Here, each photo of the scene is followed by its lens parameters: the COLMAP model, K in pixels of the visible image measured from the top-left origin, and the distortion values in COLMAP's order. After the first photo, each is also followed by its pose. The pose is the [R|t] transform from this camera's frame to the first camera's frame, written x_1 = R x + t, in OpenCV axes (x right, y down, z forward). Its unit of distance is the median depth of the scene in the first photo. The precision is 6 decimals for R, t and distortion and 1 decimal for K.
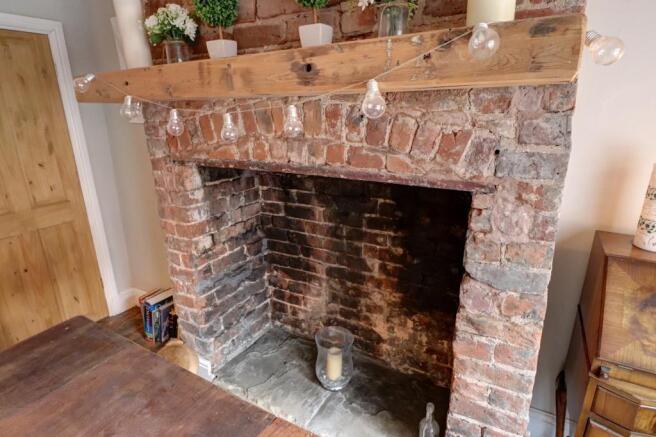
lens RADIAL K [[366.1, 0, 326.9], [0, 366.1, 218.4], [0, 0, 1]] dist [0.008245, 0.000417]
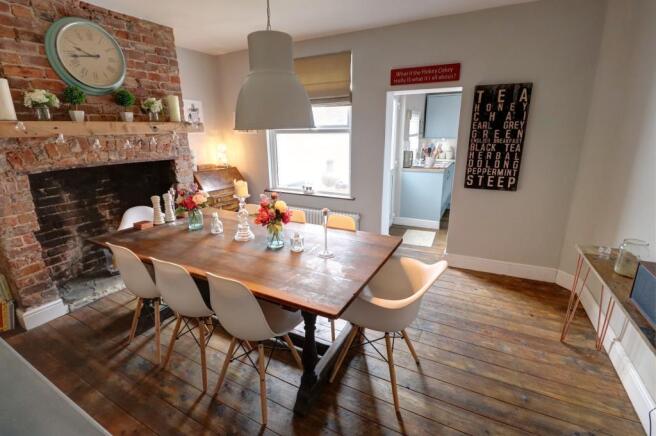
lens RADIAL K [[303.3, 0, 326.5], [0, 303.3, 215.3], [0, 0, 1]] dist [-0.005887, -0.000973]
pose [[-0.052199, -0.250324, 0.966754, -1.595881], [0.302273, 0.918701, 0.254203, 0.078092], [-0.951791, 0.305493, 0.027711, -0.236751]]
